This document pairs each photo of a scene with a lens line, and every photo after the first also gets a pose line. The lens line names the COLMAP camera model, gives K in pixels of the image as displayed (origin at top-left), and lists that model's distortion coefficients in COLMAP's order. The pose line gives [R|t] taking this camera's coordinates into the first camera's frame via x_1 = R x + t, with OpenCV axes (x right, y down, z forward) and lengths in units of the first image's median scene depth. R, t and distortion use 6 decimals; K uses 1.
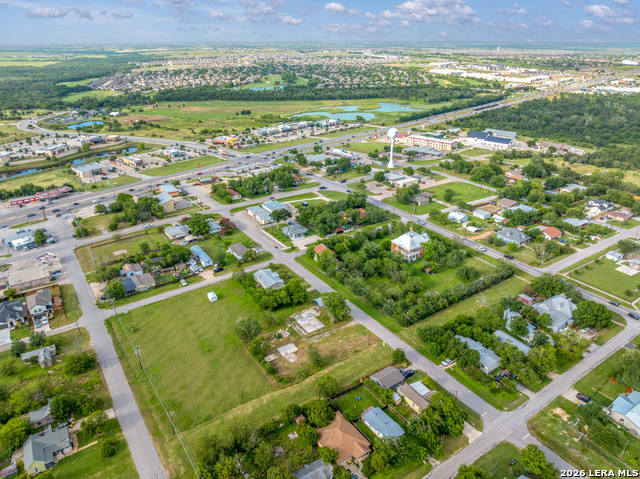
lens RADIAL K [[437.2, 0, 317.3], [0, 437.2, 259.2], [0, 0, 1]] dist [-0.032518, 0.000013]
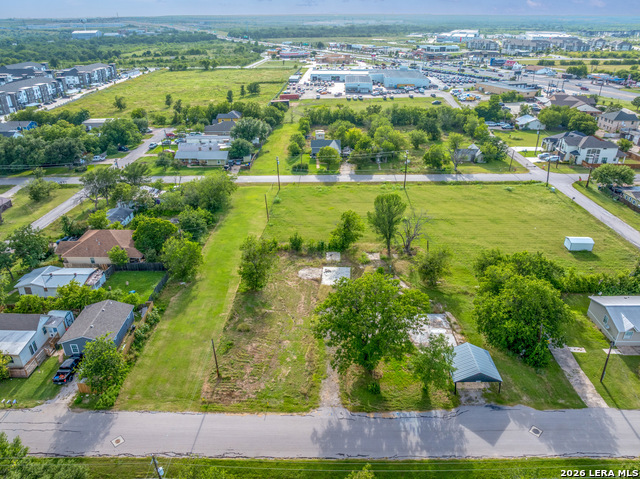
lens RADIAL K [[456.4, 0, 320.0], [0, 456.4, 239.5], [0, 0, 1]] dist [-0.037918, 0.005957]
pose [[-0.568218, 0.374446, -0.732748, 0.177694], [-0.363750, 0.684447, 0.631837, -0.080538], [0.738116, 0.625558, -0.252710, 0.647251]]
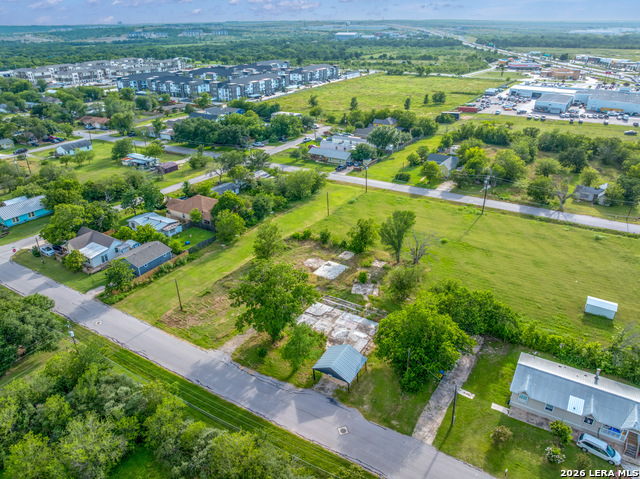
lens RADIAL K [[451.6, 0, 320.0], [0, 451.6, 239.5], [0, 0, 1]] dist [-0.032798, -0.000780]
pose [[-0.904319, 0.198323, -0.377989, 0.091442], [-0.182186, 0.621484, 0.761949, -0.150151], [0.386026, 0.757909, -0.525888, 0.752669]]
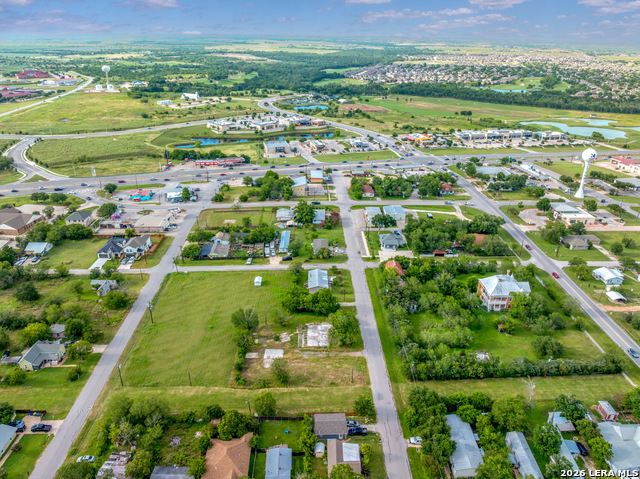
lens RADIAL K [[451.6, 0, 320.0], [0, 451.6, 239.5], [0, 0, 1]] dist [-0.032798, -0.000780]
pose [[0.845894, 0.234942, -0.478817, 0.253136], [-0.255091, 0.966628, 0.023645, -0.048568], [0.468393, 0.102141, 0.877596, 0.098043]]
